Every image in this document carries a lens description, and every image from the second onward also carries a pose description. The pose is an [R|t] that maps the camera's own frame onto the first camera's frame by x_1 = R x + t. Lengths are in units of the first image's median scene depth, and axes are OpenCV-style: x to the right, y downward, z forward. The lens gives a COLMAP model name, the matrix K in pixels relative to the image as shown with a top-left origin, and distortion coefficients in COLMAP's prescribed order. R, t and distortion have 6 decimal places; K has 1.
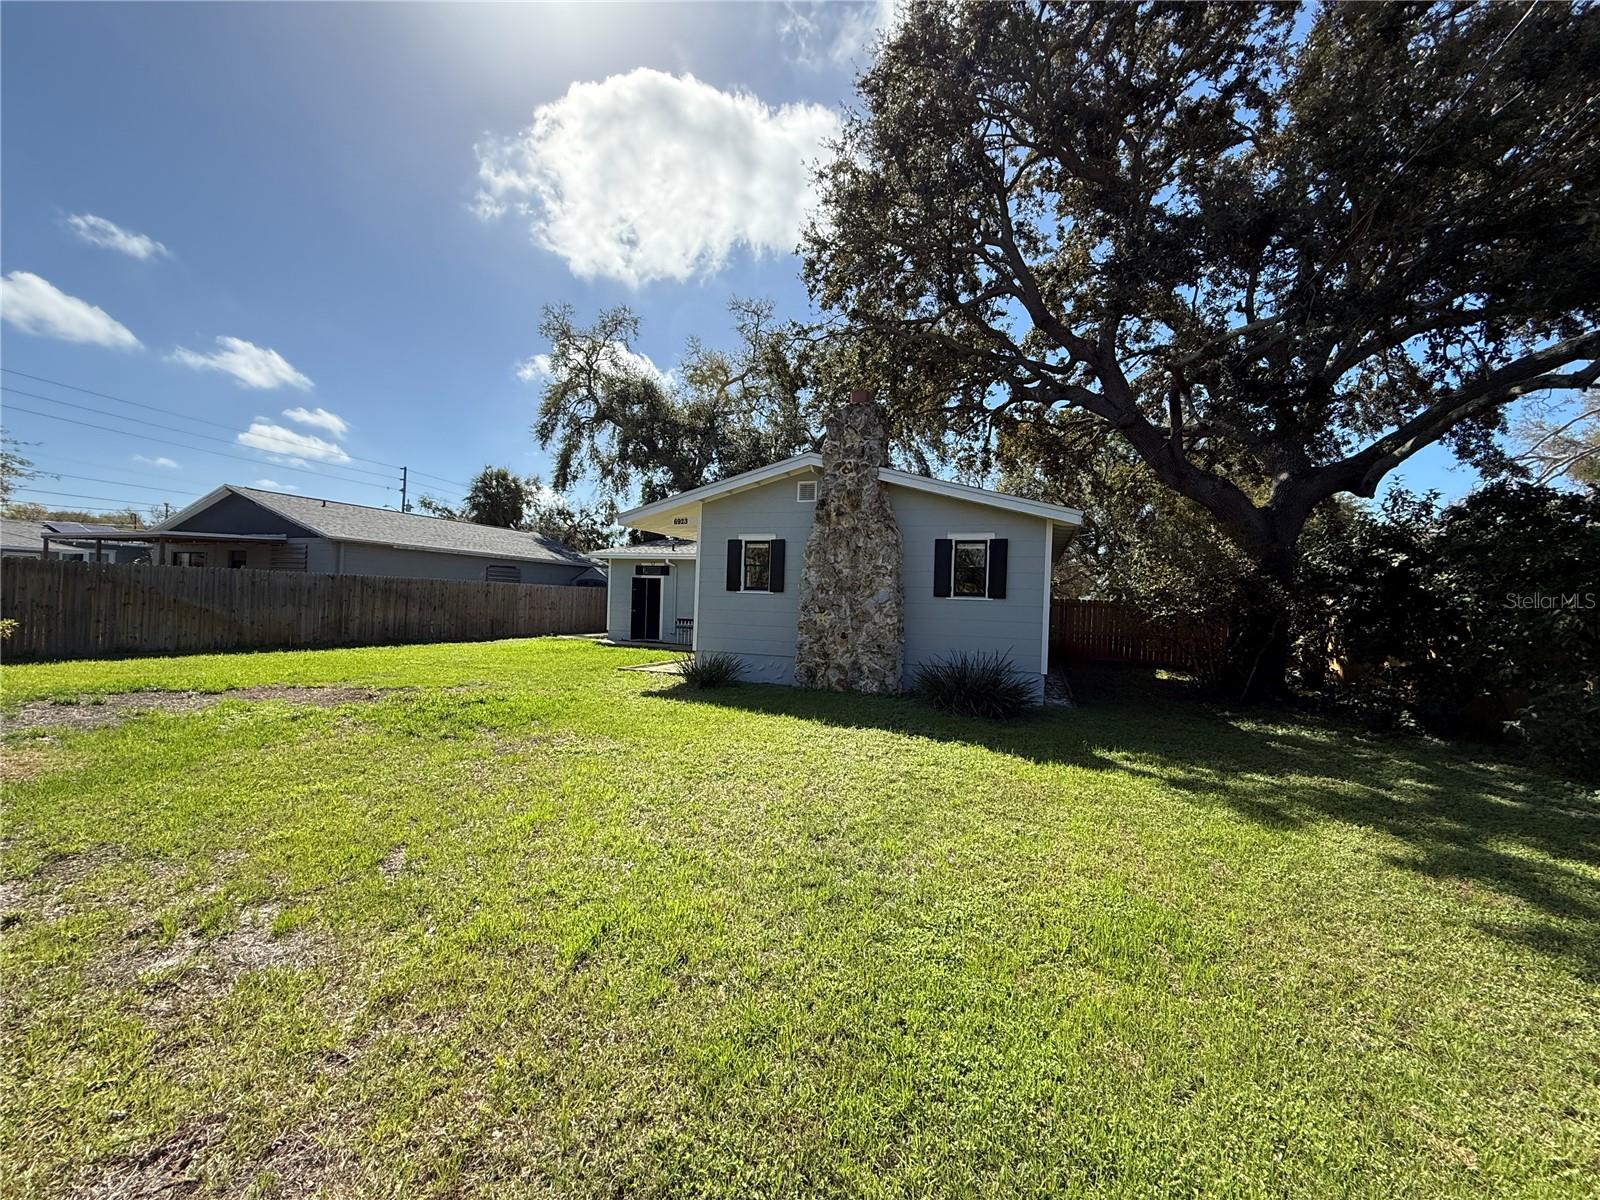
lens RADIAL K [[637.1, 0, 797.0], [0, 637.1, 599.4], [0, 0, 1]] dist [0.000499, 0.000251]
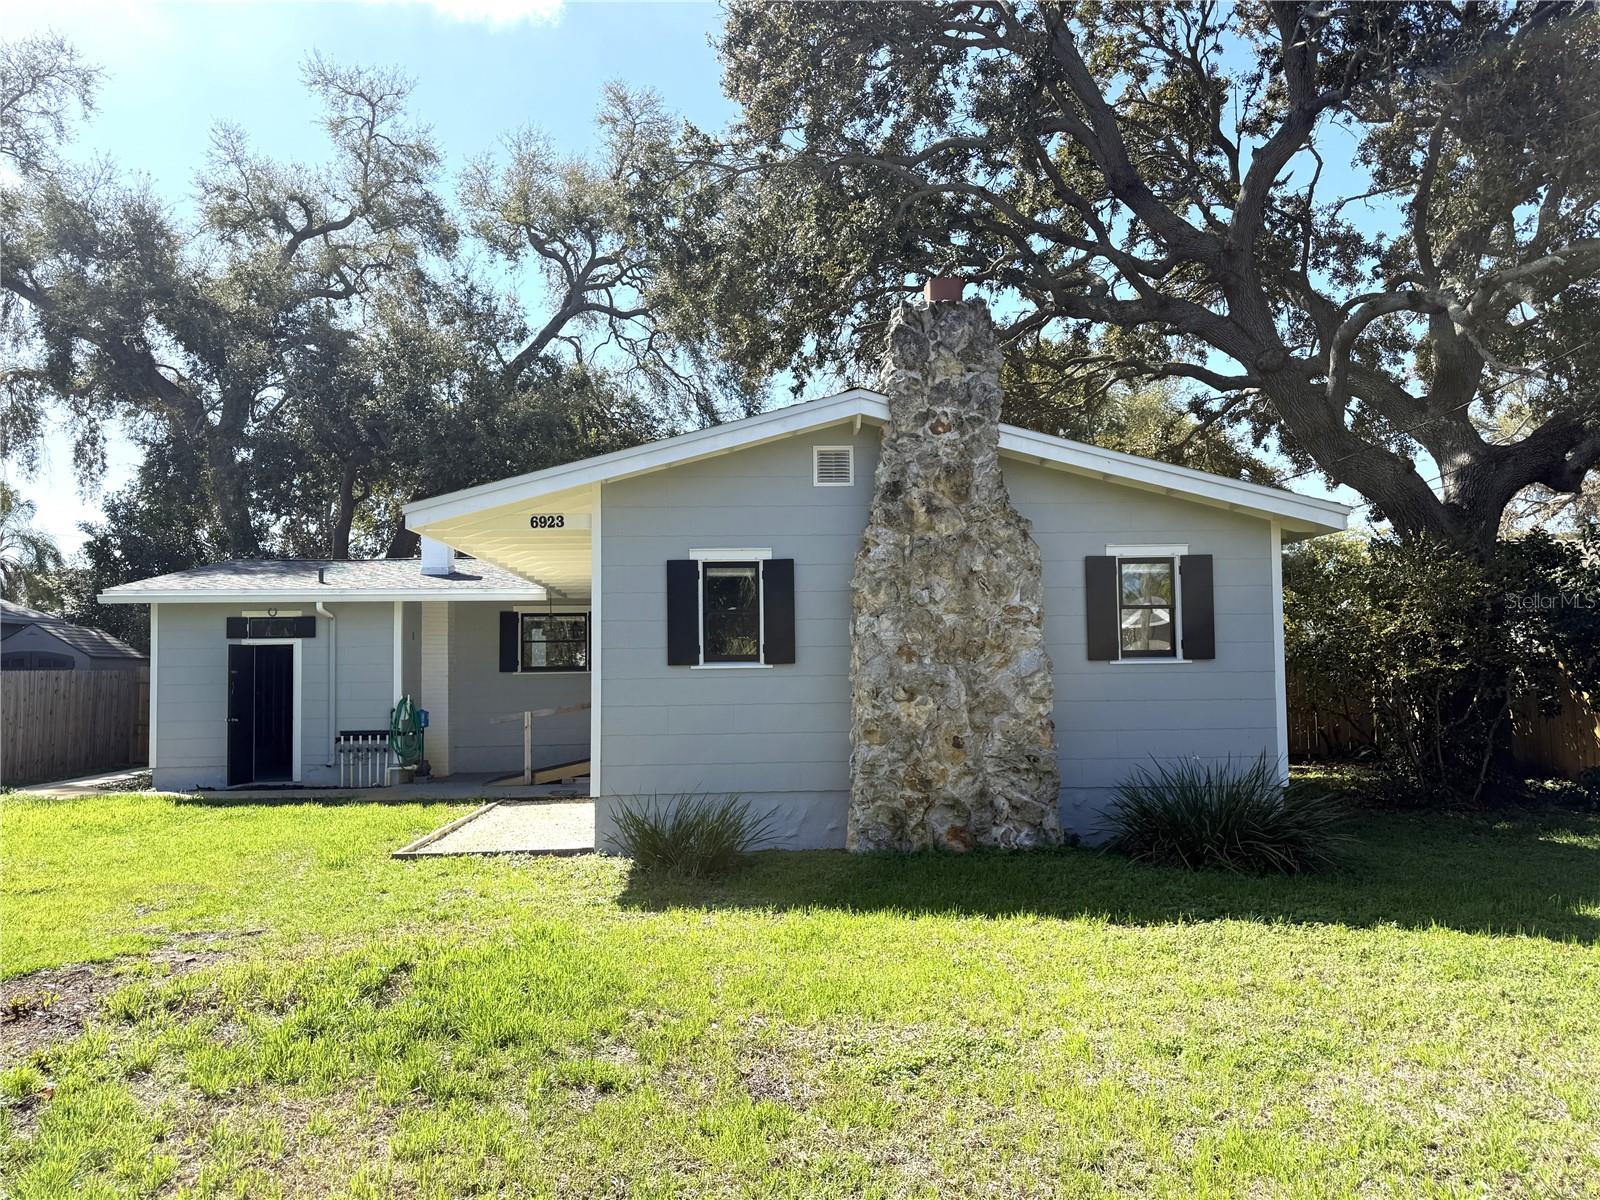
lens RADIAL K [[1176.0, 0, 819.2], [0, 1176.0, 616.7], [0, 0, 1]] dist [0.075455, -0.096250]
pose [[0.919588, -0.021501, 0.392296, -0.397210], [0.039581, 0.998491, -0.038058, -0.013250], [-0.390885, 0.050525, 0.919052, 0.151745]]
